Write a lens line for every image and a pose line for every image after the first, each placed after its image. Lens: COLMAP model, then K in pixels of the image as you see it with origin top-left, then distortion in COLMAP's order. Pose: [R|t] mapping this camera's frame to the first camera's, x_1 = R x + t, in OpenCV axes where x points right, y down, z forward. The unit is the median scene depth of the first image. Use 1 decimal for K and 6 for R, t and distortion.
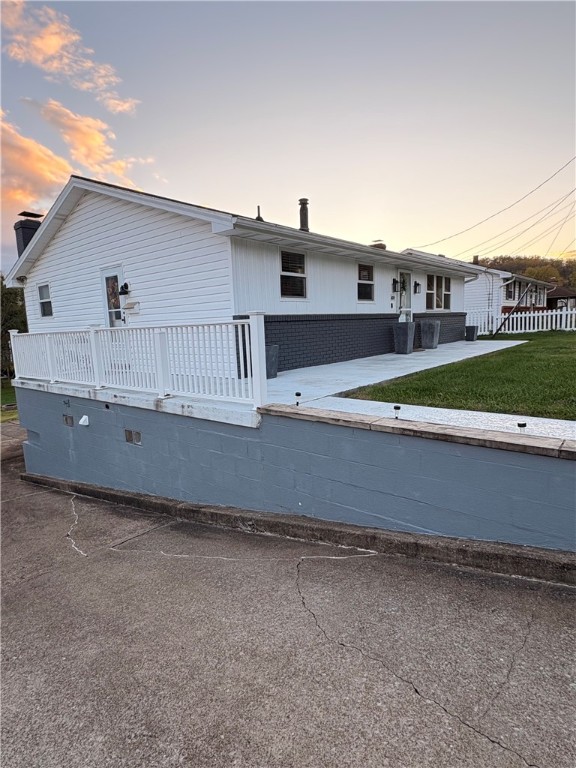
lens RADIAL K [[431.5, 0, 288.0], [0, 431.5, 384.0], [0, 0, 1]] dist [-0.008708, 0.000191]
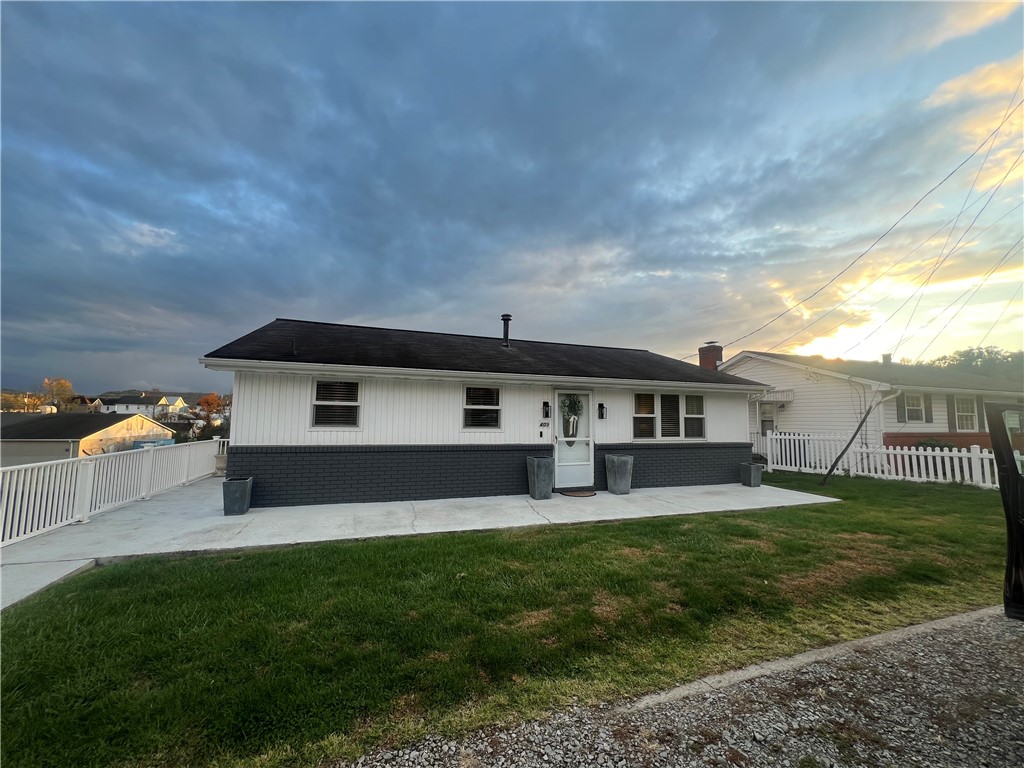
lens RADIAL K [[416.1, 0, 512.0], [0, 416.1, 384.0], [0, 0, 1]] dist [-0.000576, -0.000140]
pose [[0.852998, 0.005639, -0.521884, 0.504840], [-0.117875, 0.976187, -0.182113, -0.104640], [0.508430, 0.216859, 0.833350, 0.251686]]
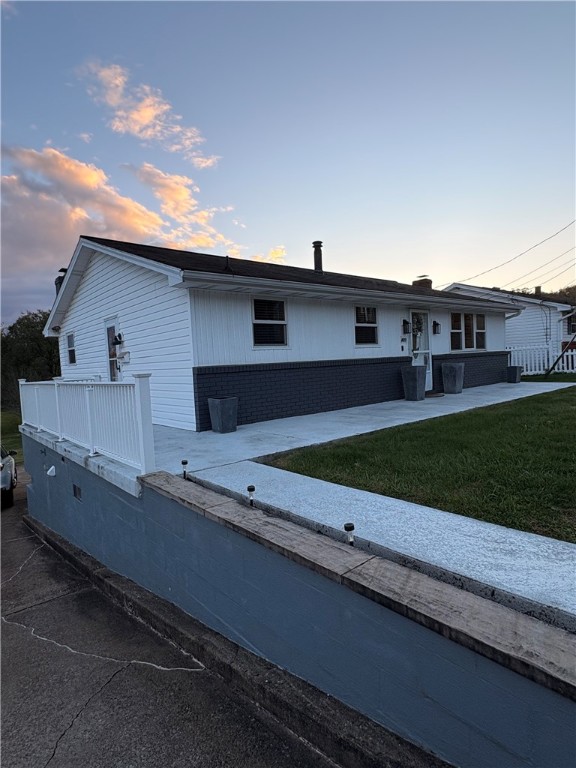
lens RADIAL K [[430.8, 0, 288.0], [0, 430.8, 384.0], [0, 0, 1]] dist [-0.001675, 0.000884]
pose [[0.984555, -0.002066, -0.175063, 0.134449], [-0.011677, 0.996929, -0.077436, -0.025213], [0.174685, 0.078285, 0.981507, 0.041977]]
